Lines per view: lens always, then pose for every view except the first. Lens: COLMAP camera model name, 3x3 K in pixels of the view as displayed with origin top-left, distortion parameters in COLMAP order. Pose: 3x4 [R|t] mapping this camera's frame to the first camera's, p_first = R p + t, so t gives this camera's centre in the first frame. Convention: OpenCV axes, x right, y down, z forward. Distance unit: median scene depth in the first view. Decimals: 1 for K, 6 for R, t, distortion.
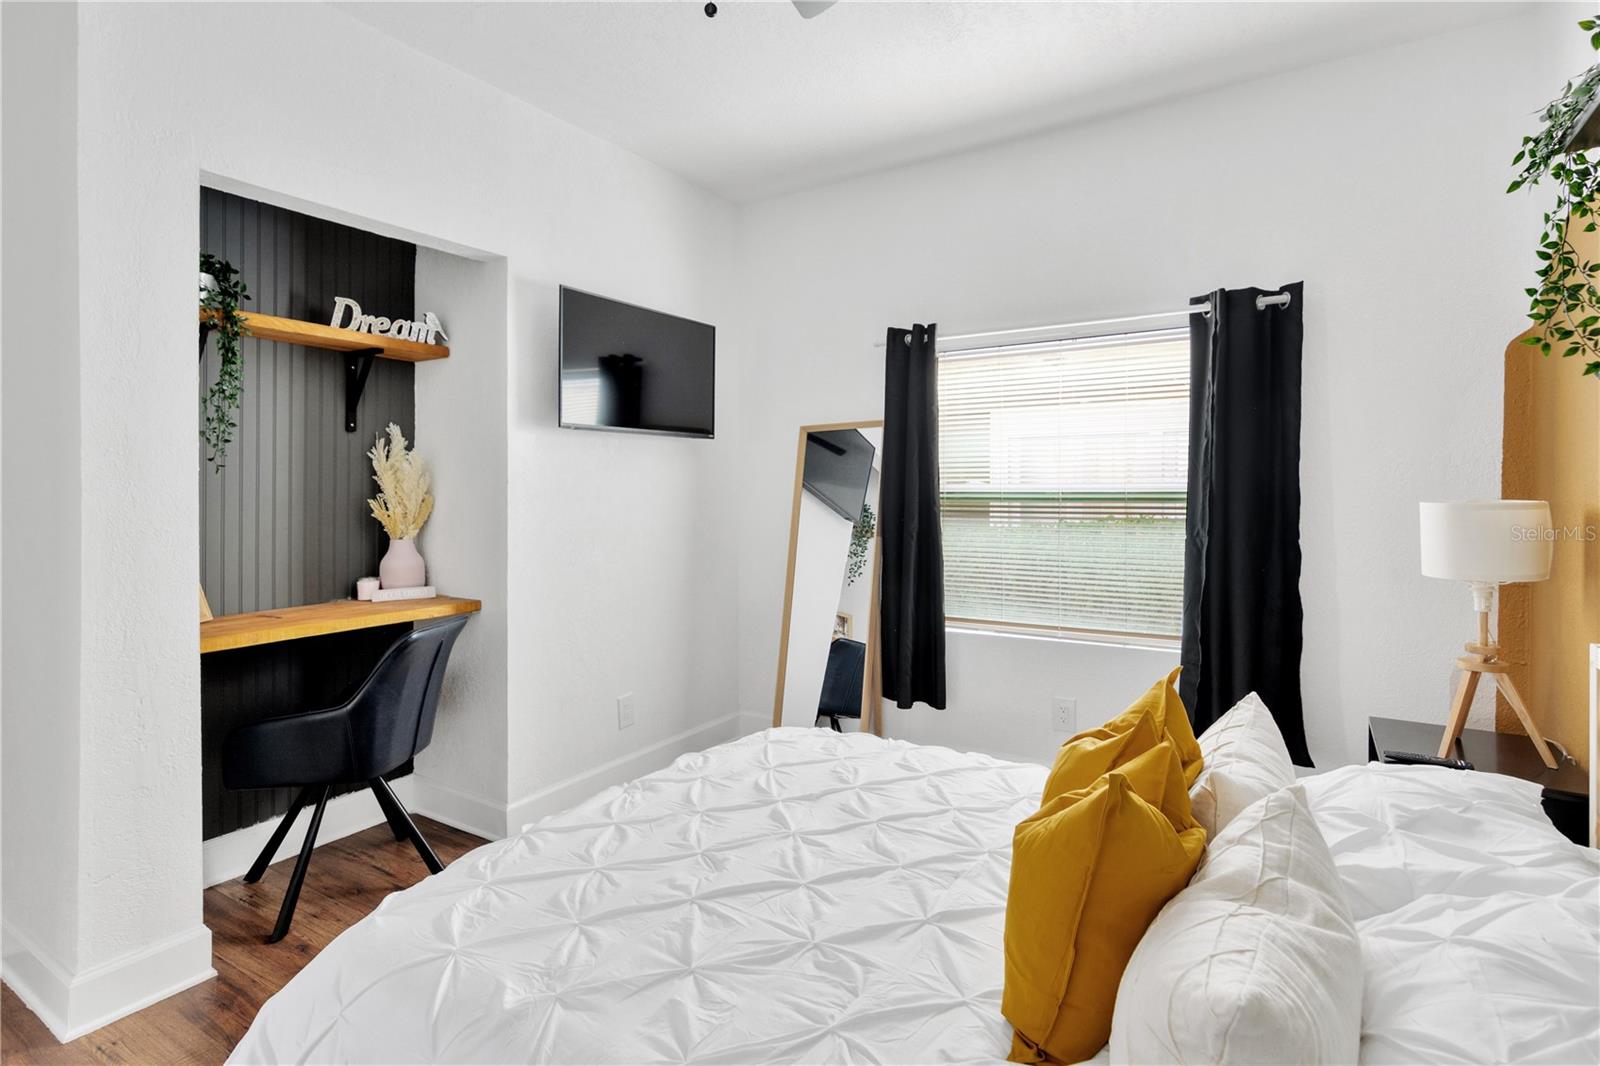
lens RADIAL K [[786.4, 0, 756.2], [0, 786.4, 500.8], [0, 0, 1]] dist [-0.000591, -0.000263]
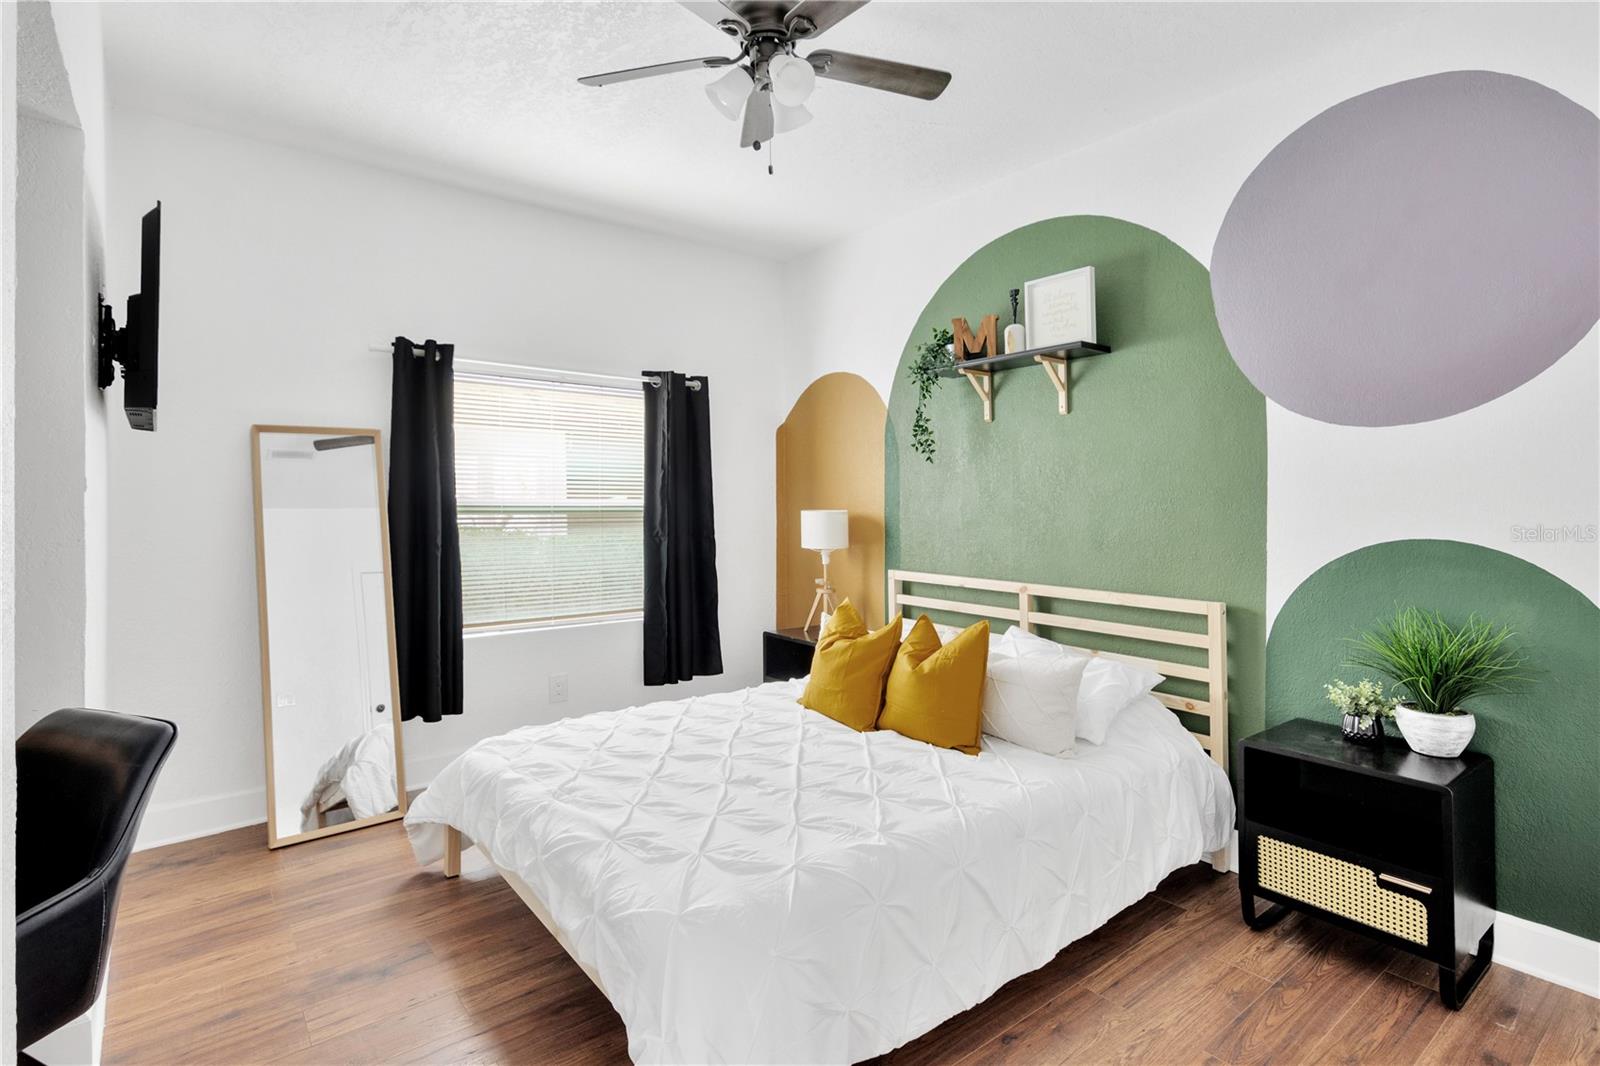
lens RADIAL K [[786.4, 0, 812.6], [0, 786.4, 531.2], [0, 0, 1]] dist [-0.000591, -0.000263]
pose [[0.320140, -0.028598, 0.946938, -0.688540], [0.008252, 0.999591, 0.027398, -0.003334], [-0.947334, -0.000957, 0.320245, 0.244608]]
